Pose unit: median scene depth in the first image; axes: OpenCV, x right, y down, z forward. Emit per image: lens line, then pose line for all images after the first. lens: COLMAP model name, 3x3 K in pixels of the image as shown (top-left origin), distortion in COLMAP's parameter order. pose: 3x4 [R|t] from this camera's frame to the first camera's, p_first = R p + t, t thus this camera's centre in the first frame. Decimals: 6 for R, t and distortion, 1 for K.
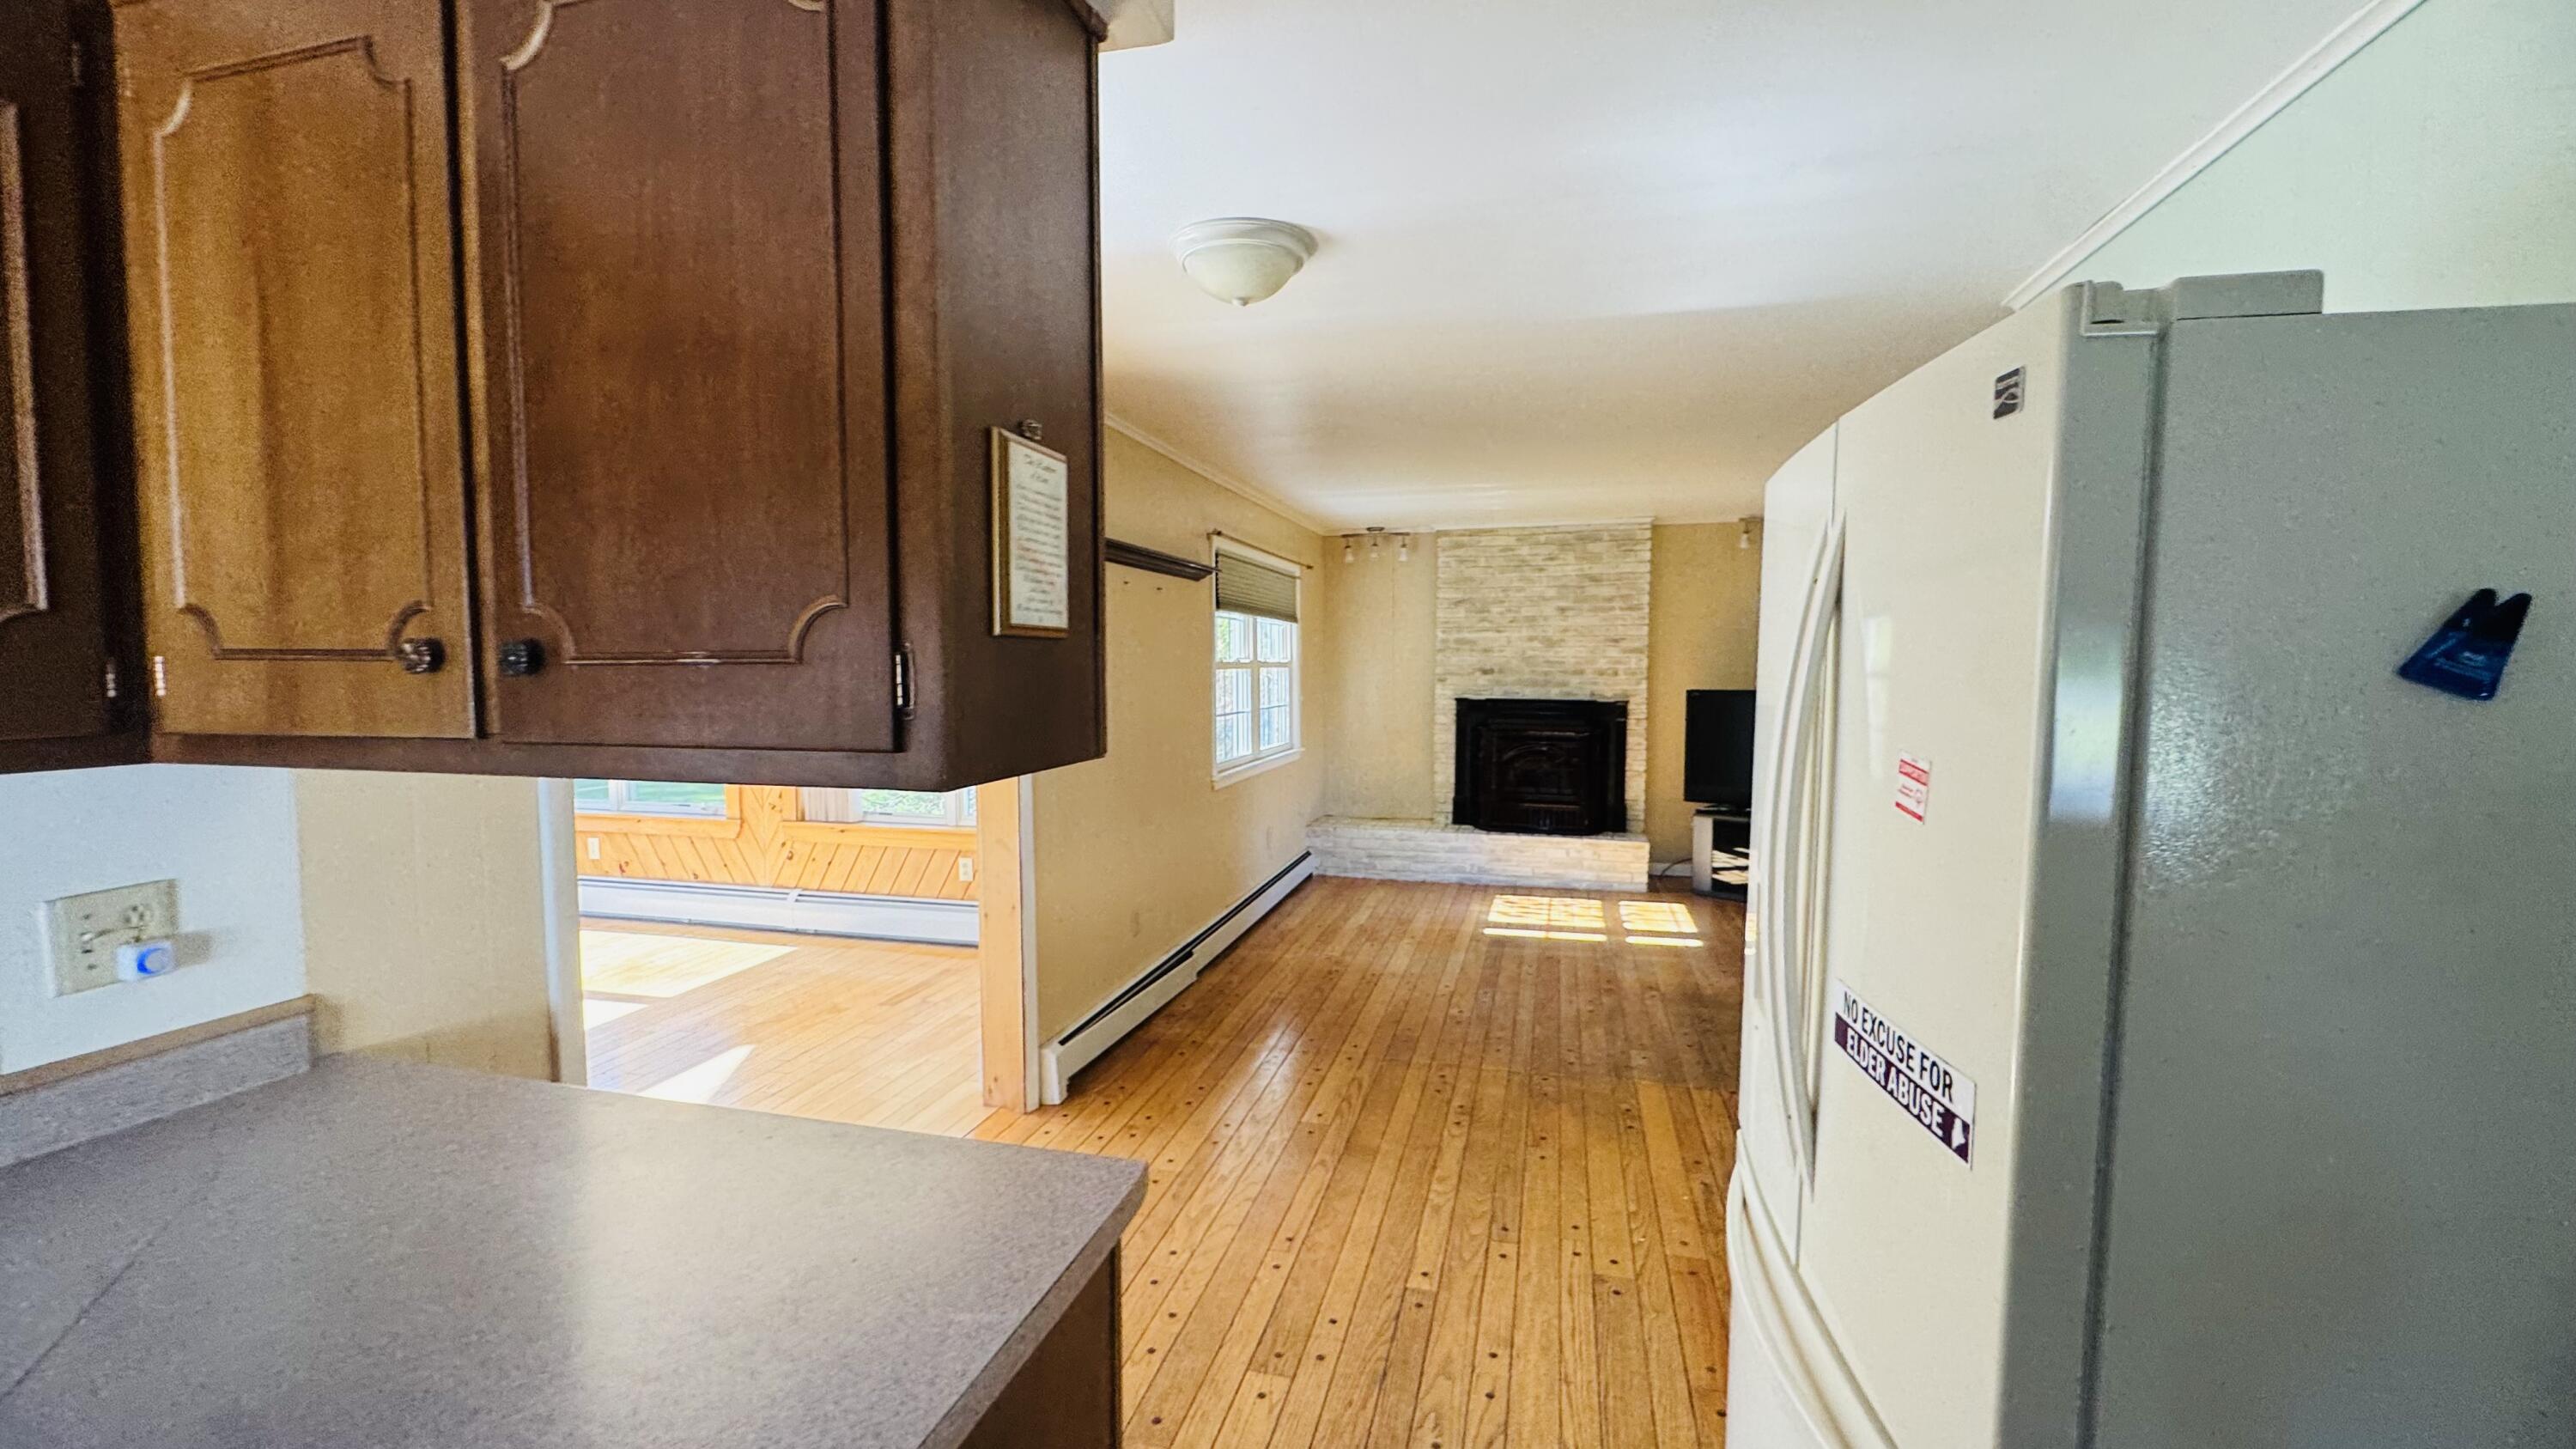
lens RADIAL K [[1033.0, 0, 1290.5], [0, 1033.0, 723.5], [0, 0, 1]] dist [-0.001827, -0.000167]
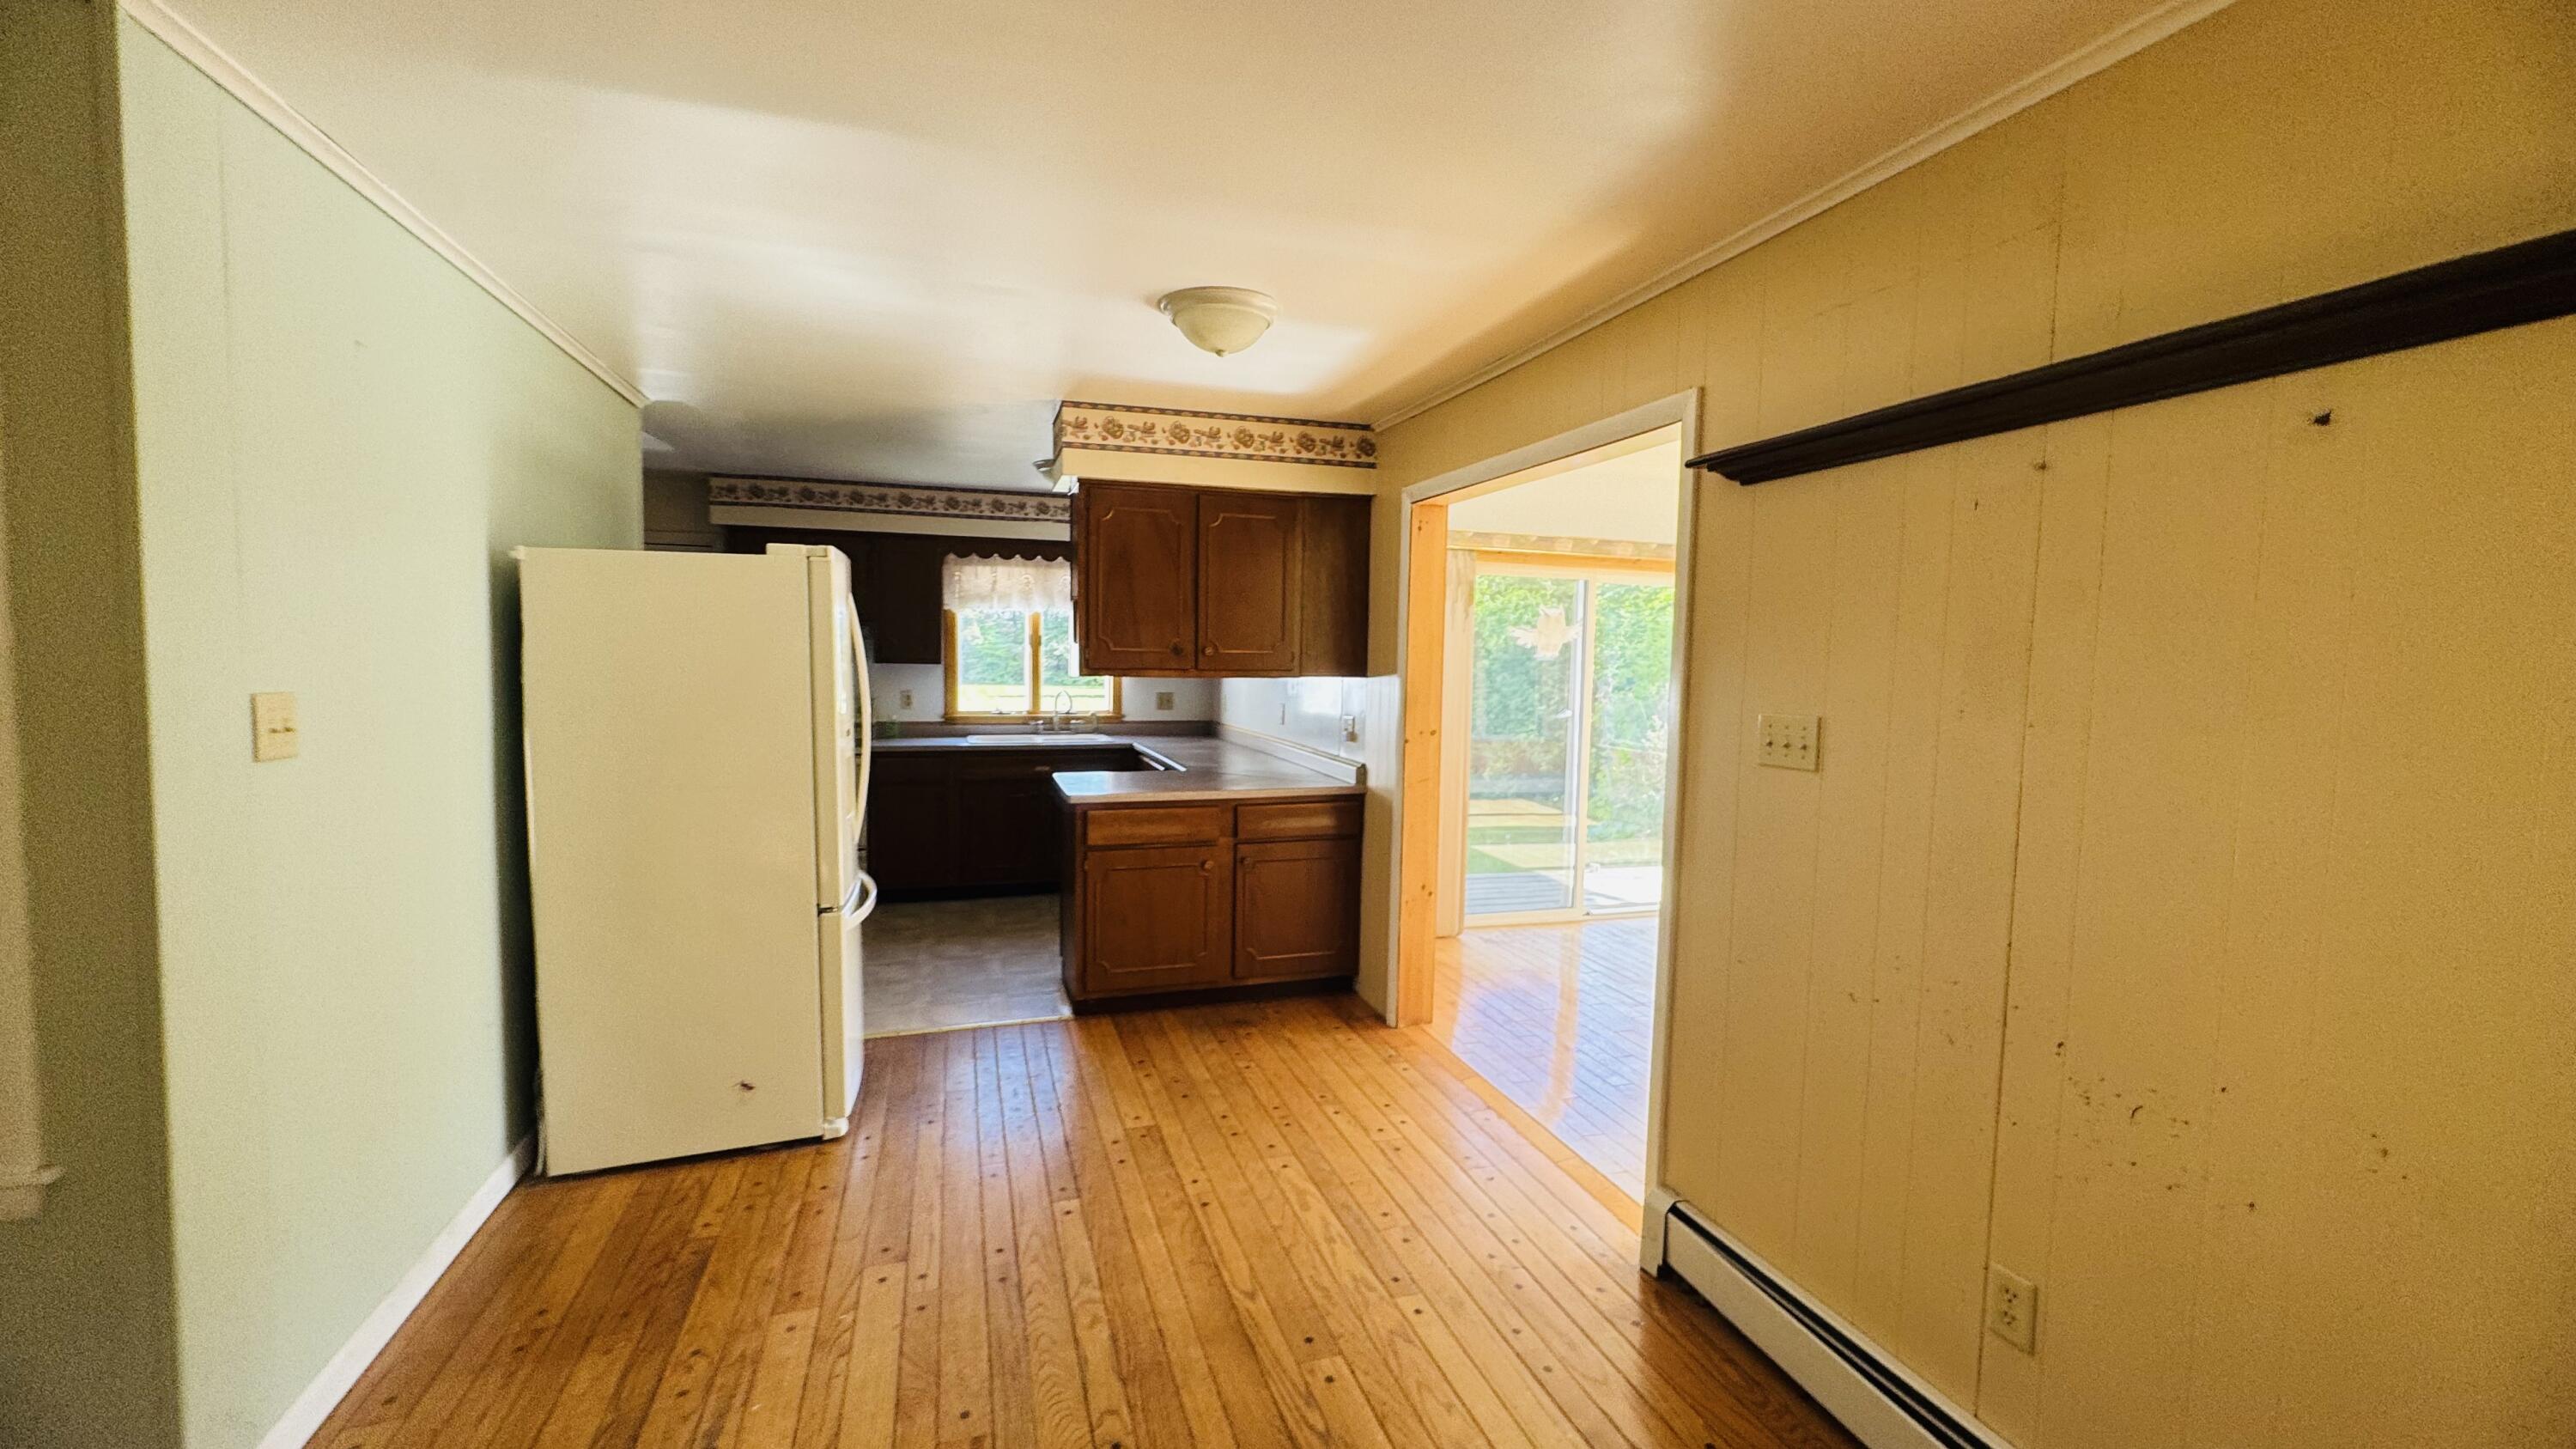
lens RADIAL K [[1033.0, 0, 1290.5], [0, 1033.0, 723.5], [0, 0, 1]] dist [-0.001827, -0.000167]
pose [[-0.842128, 0.024112, -0.538739, 0.211239], [-0.046211, 0.992099, 0.116636, -0.048182], [0.537295, 0.123118, -0.834360, 0.821168]]
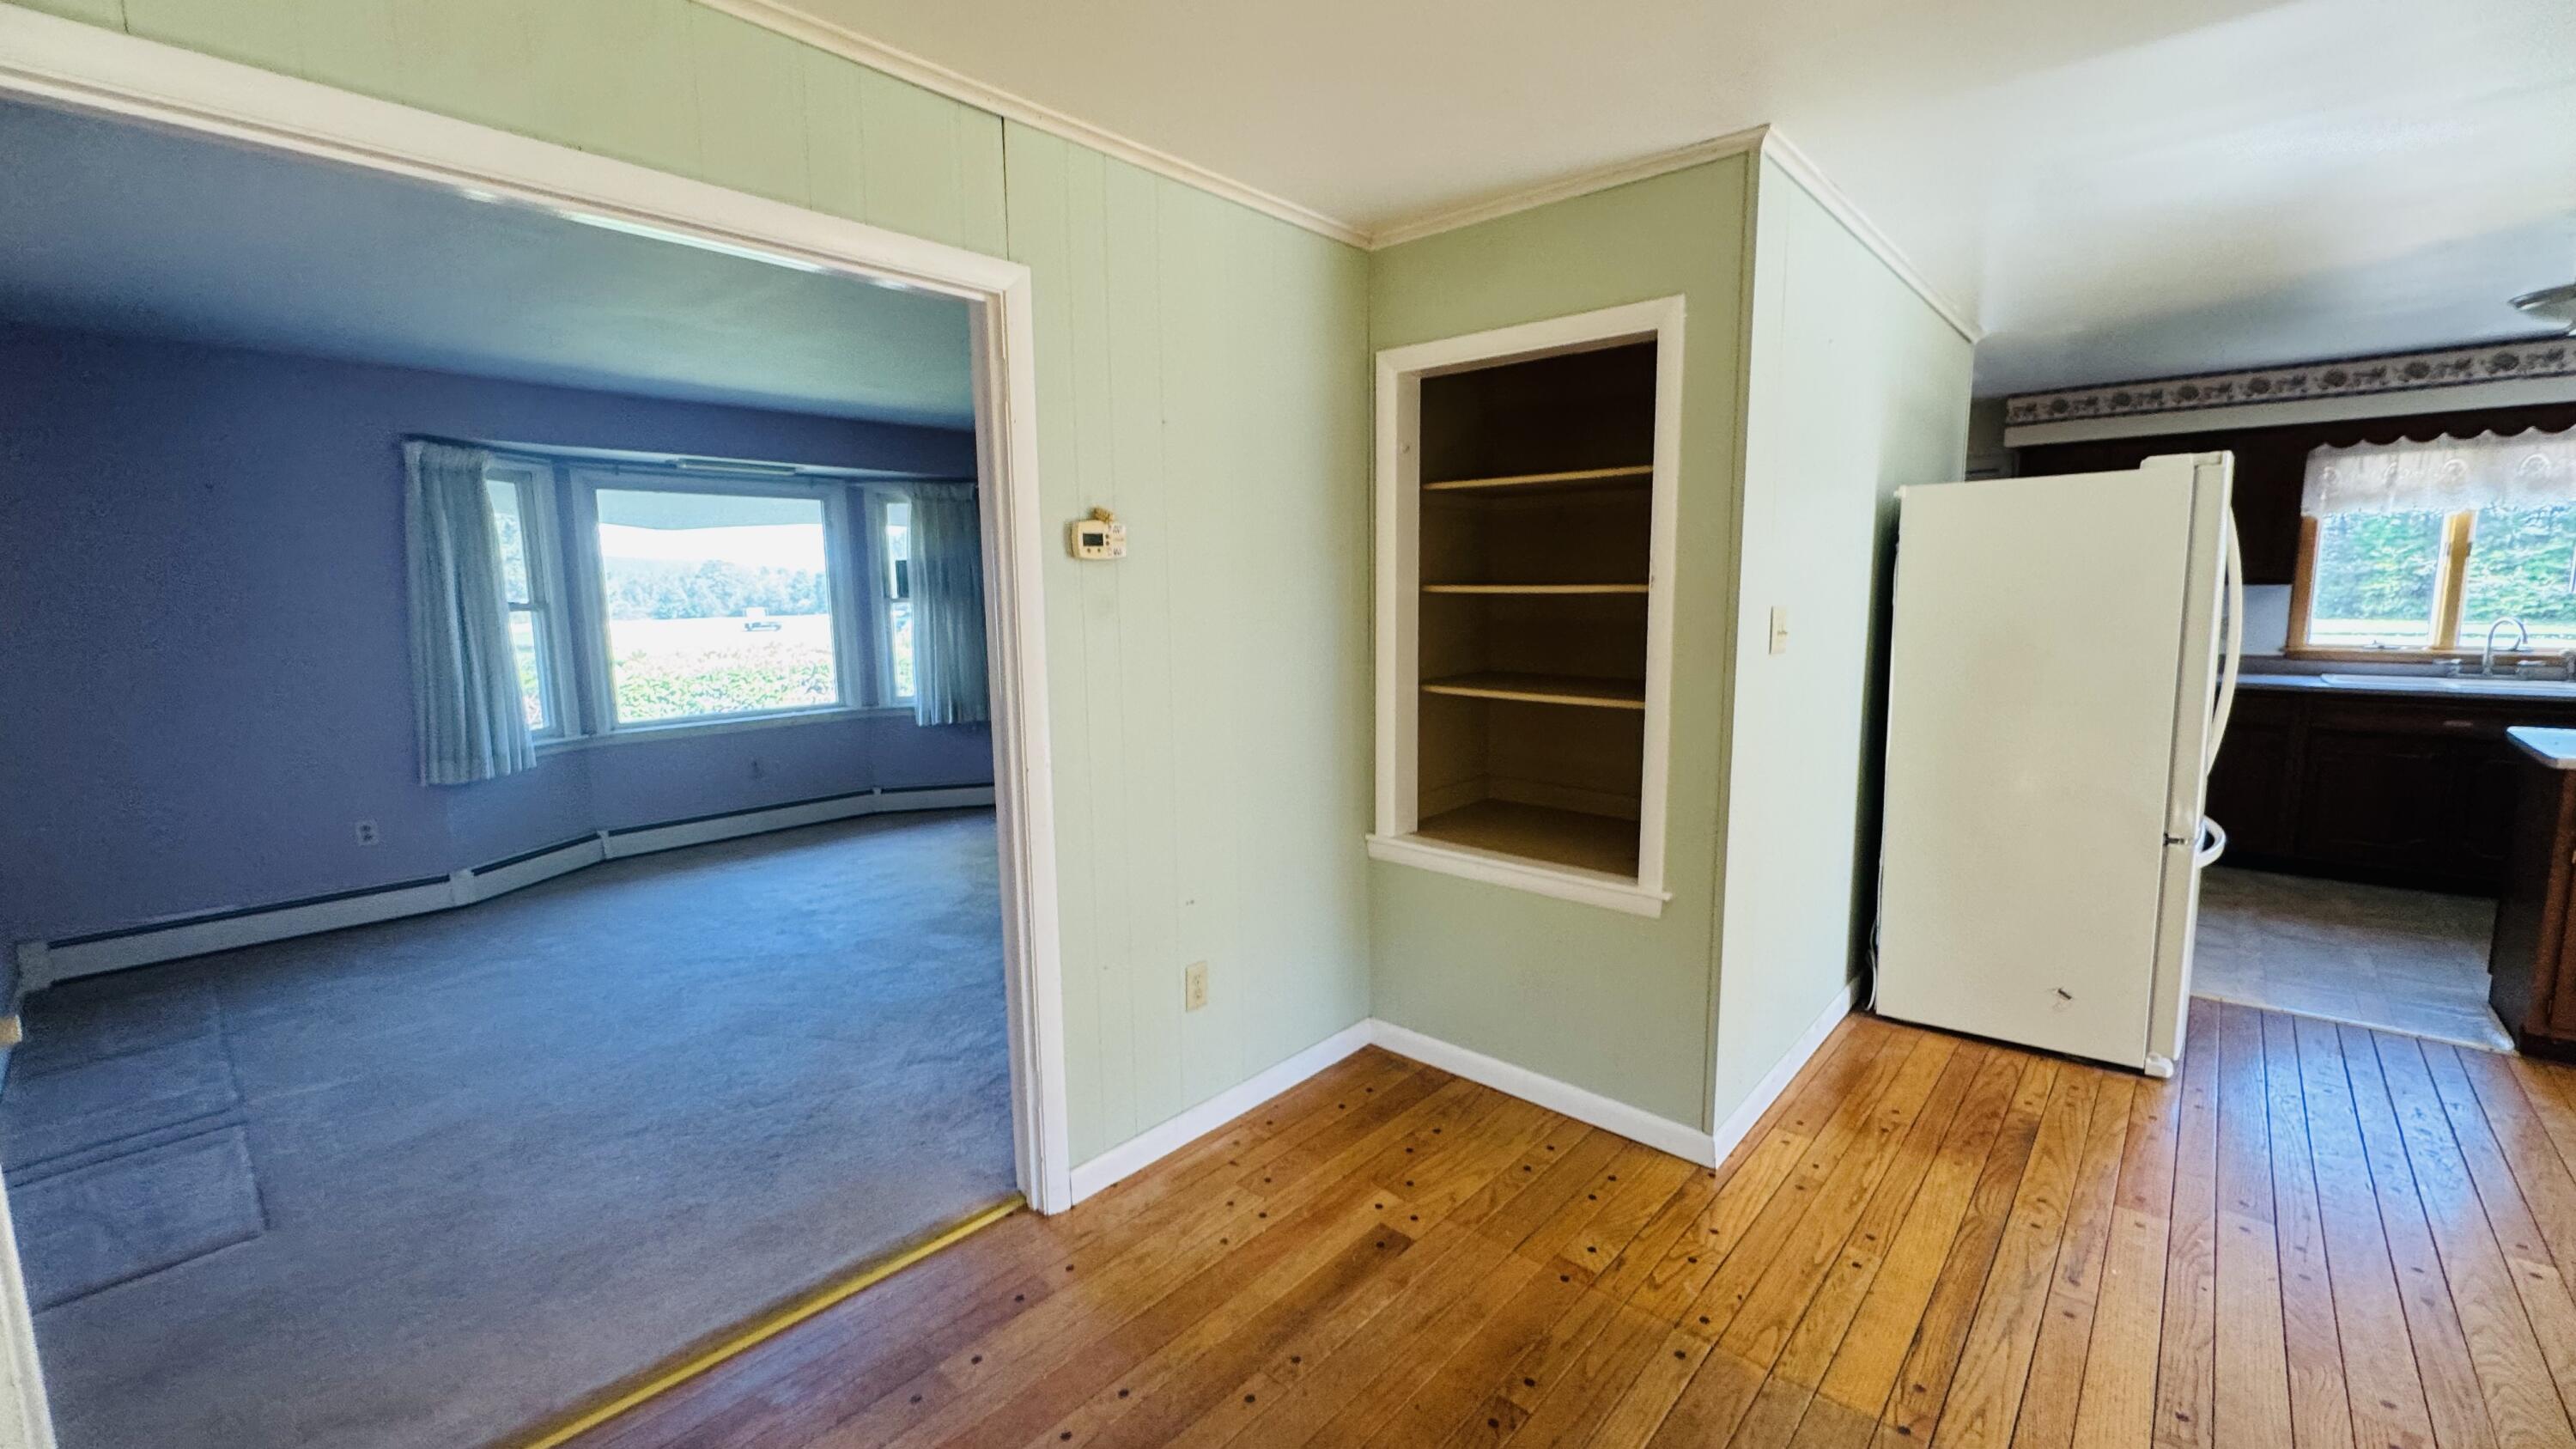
lens RADIAL K [[1038.7, 0, 1288.0], [0, 1038.7, 724.5], [0, 0, 1]] dist [-0.000886, -0.000626]
pose [[-0.889334, -0.046083, 0.454930, 0.283262], [0.042734, 0.982178, 0.183031, -0.047880], [-0.455256, 0.182217, -0.871515, 0.889242]]
